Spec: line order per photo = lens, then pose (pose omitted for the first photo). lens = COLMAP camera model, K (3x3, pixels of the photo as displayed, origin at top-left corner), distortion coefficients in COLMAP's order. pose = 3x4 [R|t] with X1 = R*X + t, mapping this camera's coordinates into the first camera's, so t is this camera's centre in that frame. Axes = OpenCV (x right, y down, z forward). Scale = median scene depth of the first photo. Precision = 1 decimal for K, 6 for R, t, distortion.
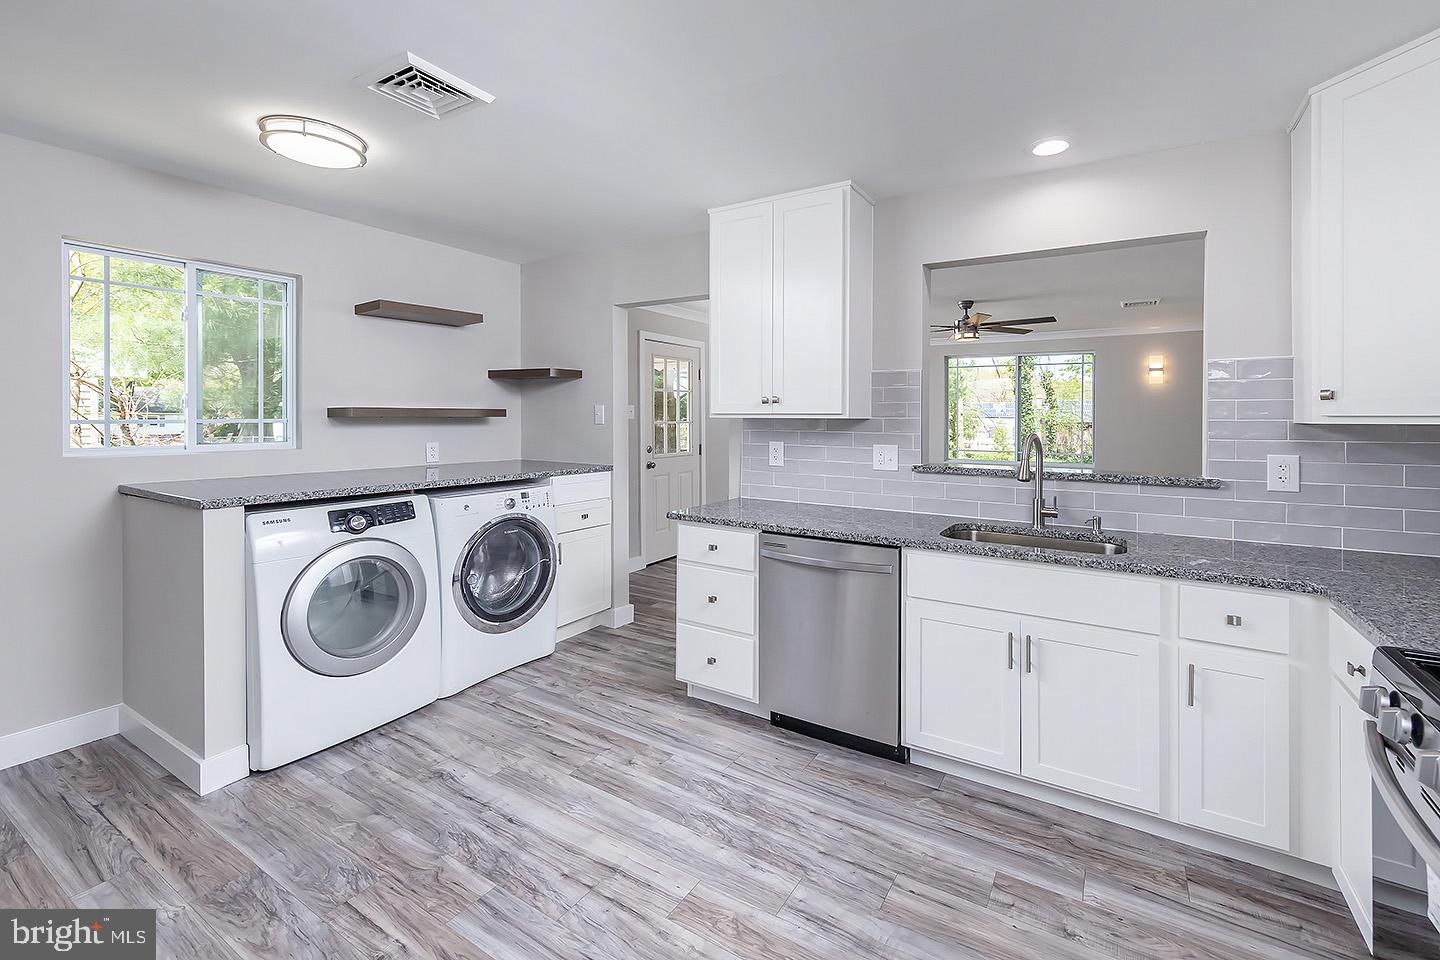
lens RADIAL K [[616.7, 0, 722.0], [0, 616.7, 427.6], [0, 0, 1]] dist [0.004035, -0.000065]
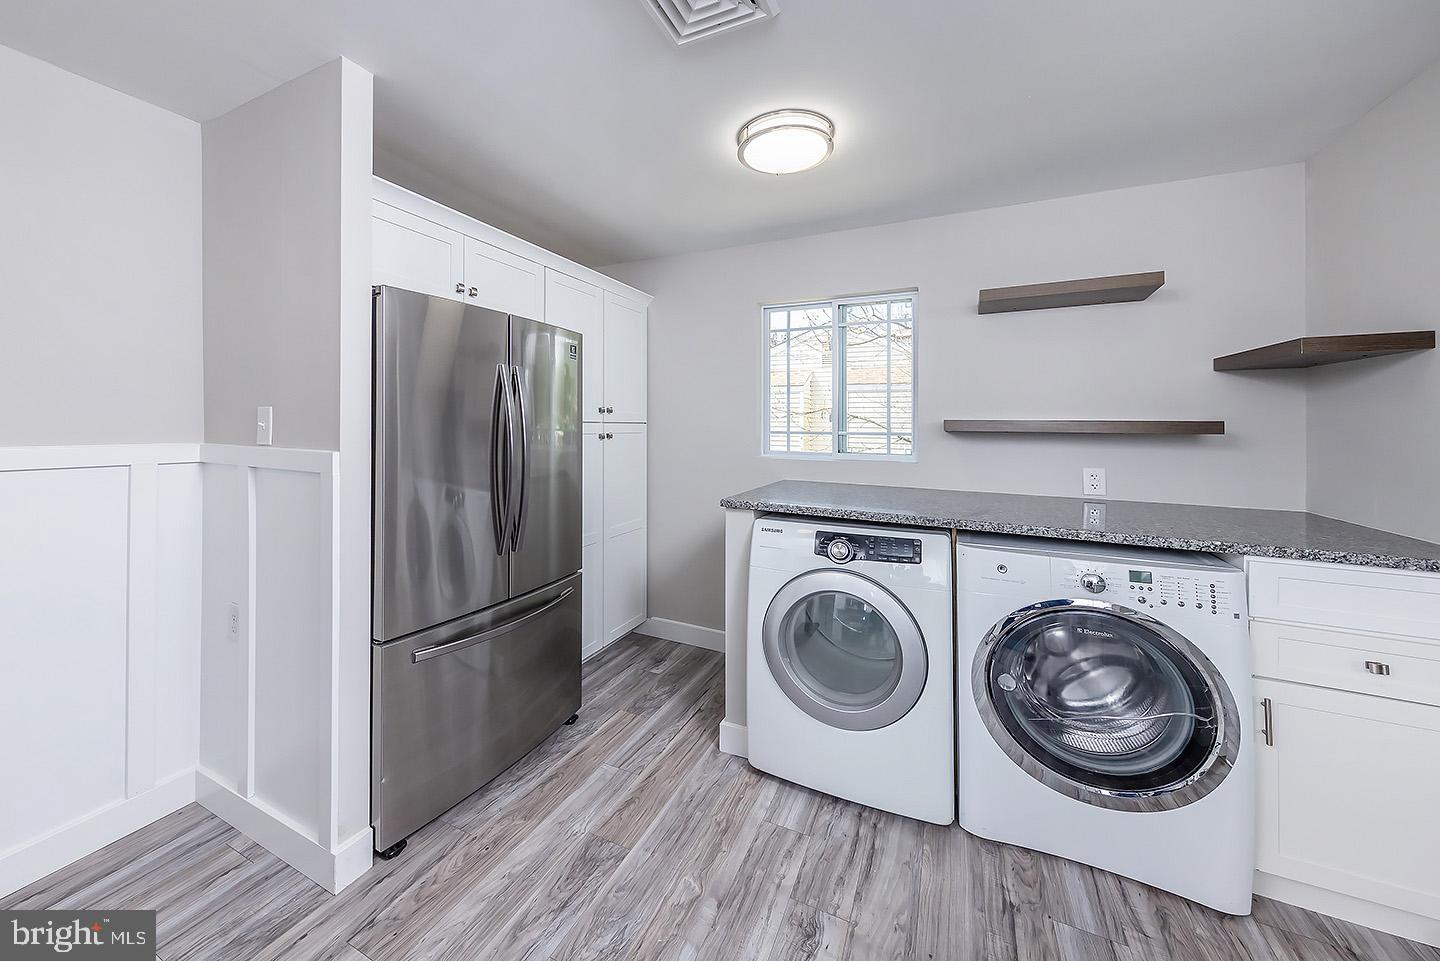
lens RADIAL K [[511.7, 0, 720.8], [0, 511.7, 417.5], [0, 0, 1]] dist [0.001845, -0.000066]
pose [[0.131622, -0.011495, -0.991233, 0.111652], [-0.026440, 0.999536, -0.015102, -0.020307], [0.990947, 0.028196, 0.131257, 0.721463]]
